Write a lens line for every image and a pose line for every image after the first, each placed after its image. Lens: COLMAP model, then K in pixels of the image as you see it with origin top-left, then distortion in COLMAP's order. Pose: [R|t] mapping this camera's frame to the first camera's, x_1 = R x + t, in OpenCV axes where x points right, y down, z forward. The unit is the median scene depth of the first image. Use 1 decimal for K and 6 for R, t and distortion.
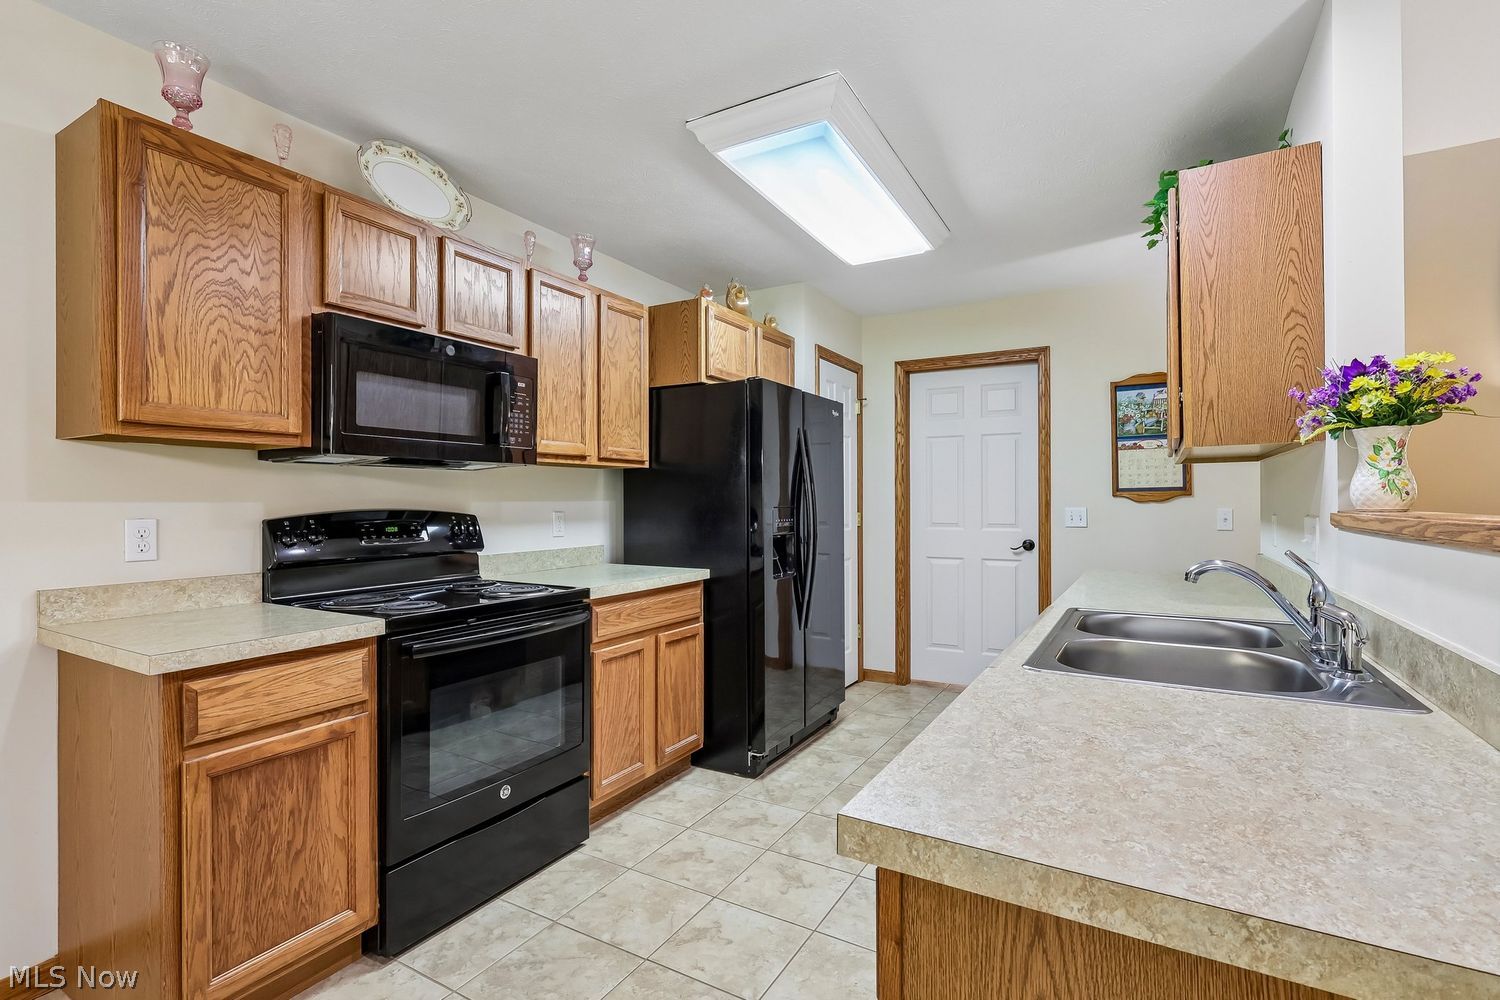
lens RADIAL K [[695.9, 0, 746.9], [0, 695.9, 500.4], [0, 0, 1]] dist [0.000190, 0.000757]
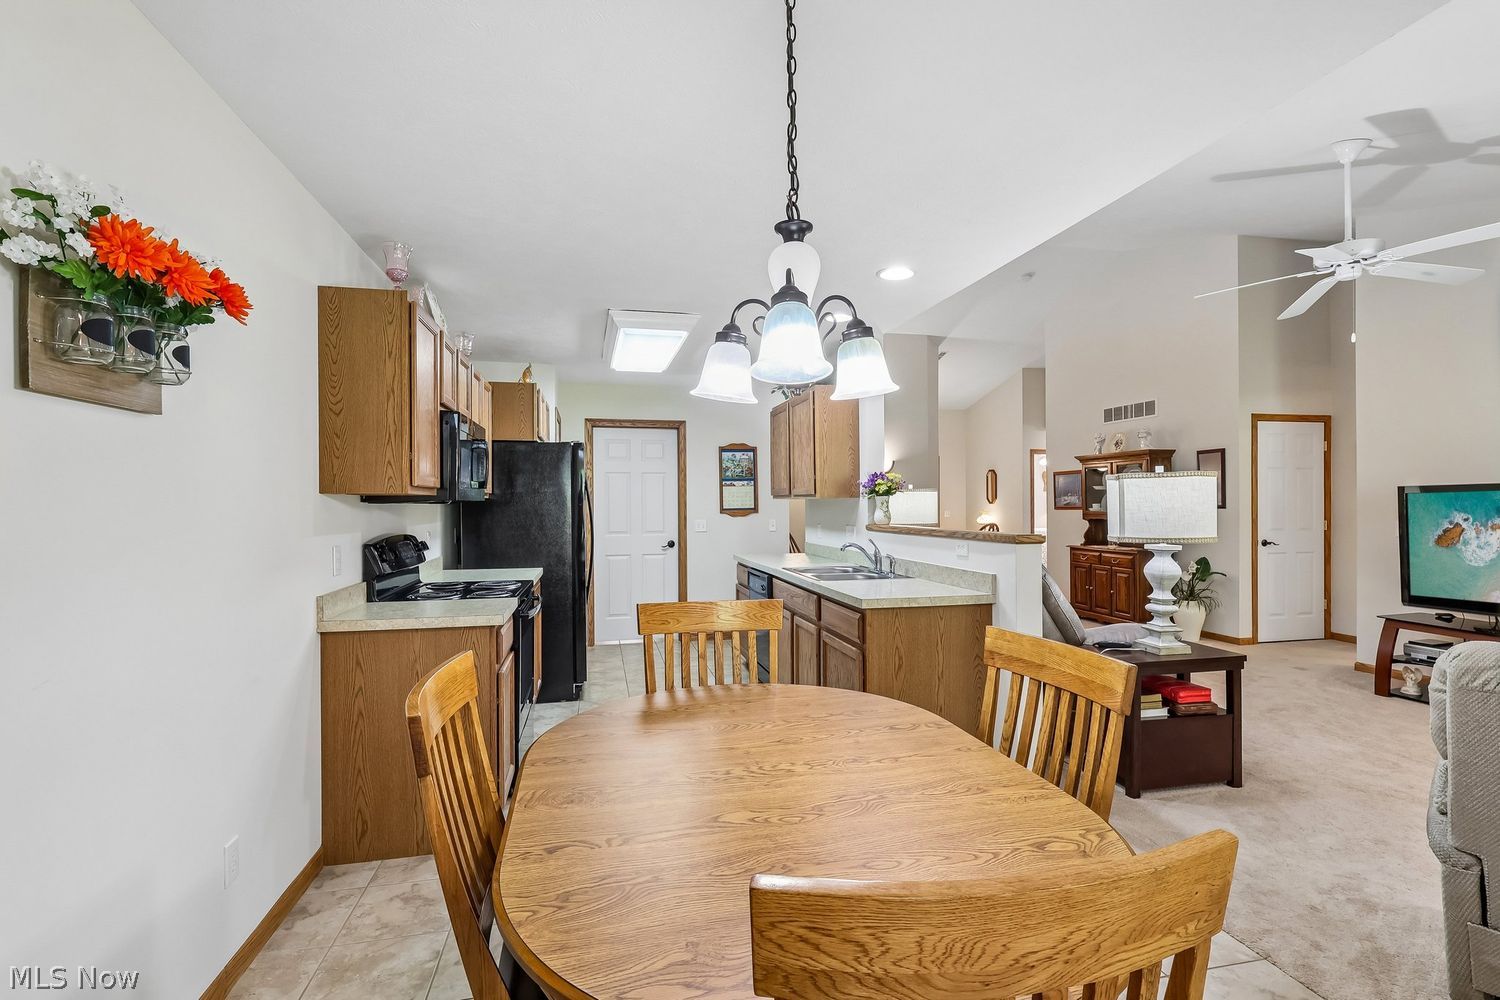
lens RADIAL K [[695.9, 0, 747.0], [0, 695.9, 506.7], [0, 0, 1]] dist [0.000190, 0.000757]
pose [[0.736242, -0.003966, 0.676707, -0.596181], [0.002423, 0.999992, 0.003224, -0.028081], [-0.676715, -0.000734, 0.736245, -0.310426]]
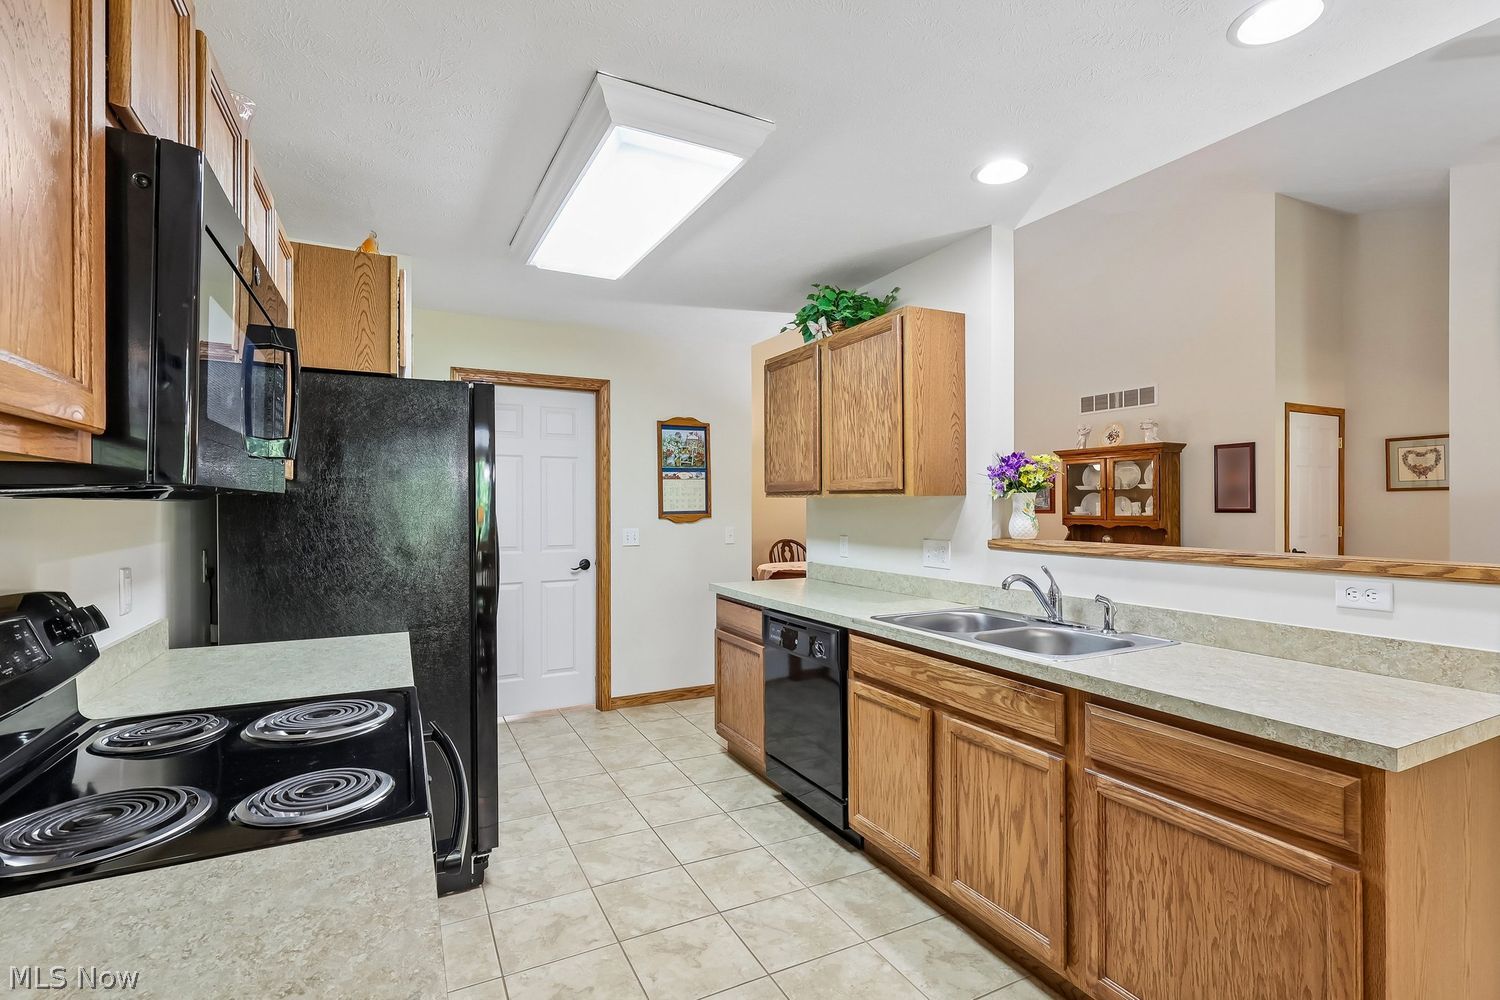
lens RADIAL K [[695.9, 0, 746.1], [0, 695.9, 506.7], [0, 0, 1]] dist [0.000190, 0.000757]
pose [[0.543068, 0.000092, 0.839688, -0.385779], [-0.001439, 0.999999, 0.000821, -0.027370], [-0.839687, -0.001654, 0.543068, 0.247302]]
